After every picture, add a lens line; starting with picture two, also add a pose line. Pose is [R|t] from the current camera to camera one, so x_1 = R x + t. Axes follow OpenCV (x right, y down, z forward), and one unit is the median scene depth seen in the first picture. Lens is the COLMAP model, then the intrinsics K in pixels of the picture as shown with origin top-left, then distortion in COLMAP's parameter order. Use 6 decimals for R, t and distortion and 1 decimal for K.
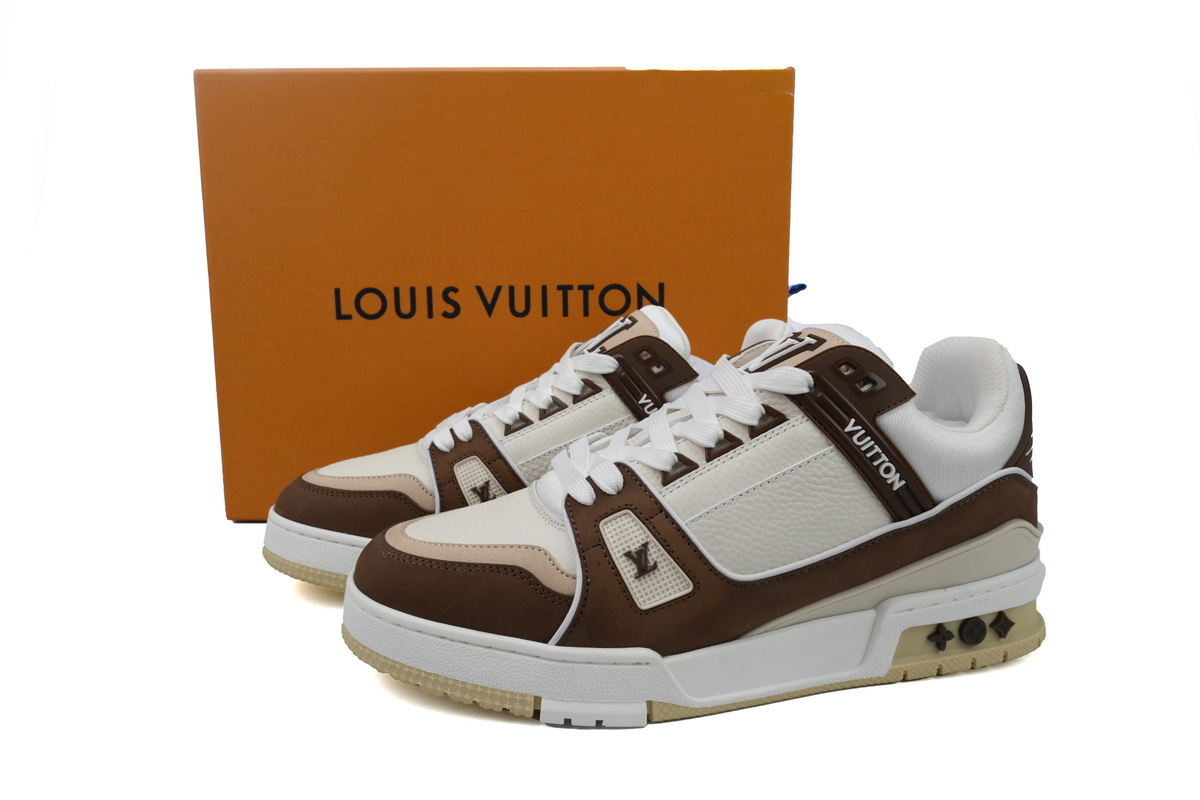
lens RADIAL K [[809.4, 0, 600.0], [0, 809.4, 400.0], [0, 0, 1]] dist [-0.030086, 0.000757]
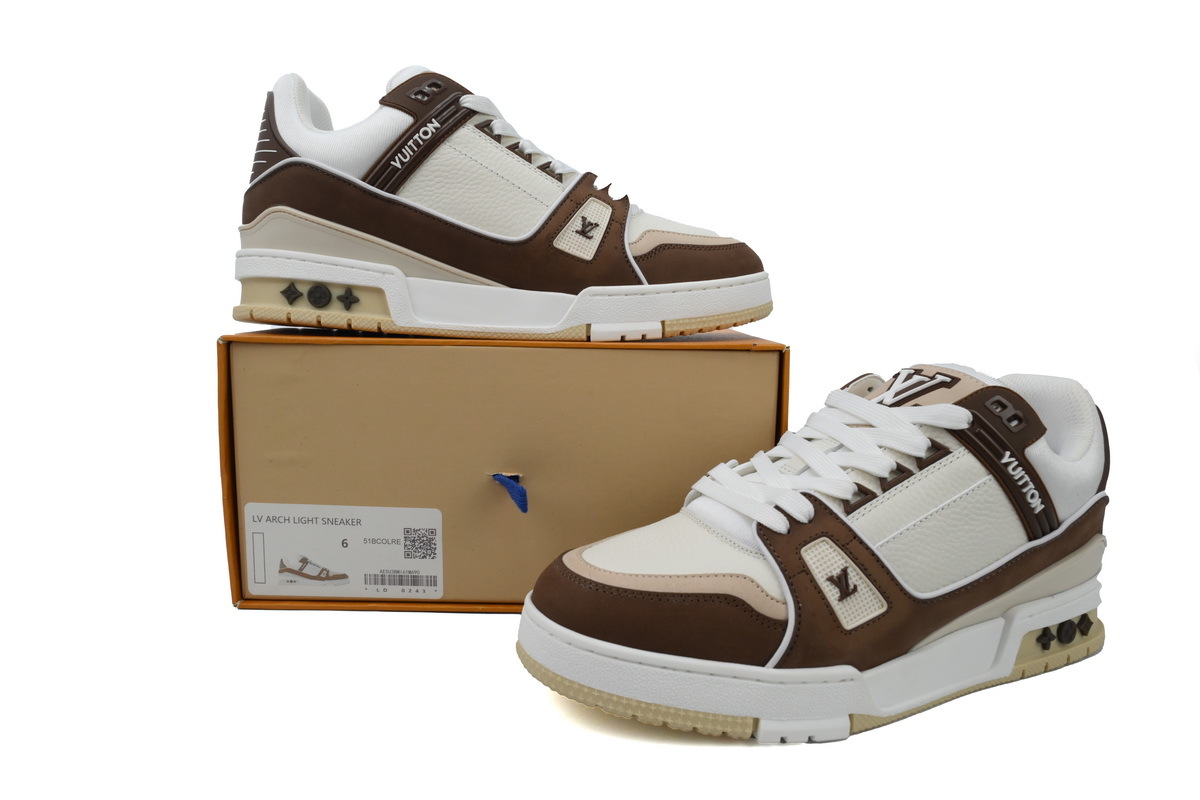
lens RADIAL K [[809.4, 0, 600.0], [0, 809.4, 400.0], [0, 0, 1]] dist [-0.030086, 0.000757]
pose [[0.976394, 0.010221, 0.215755, -0.493961], [-0.009402, 0.999944, -0.004822, -0.038545], [-0.215792, 0.002680, 0.976436, 0.019094]]
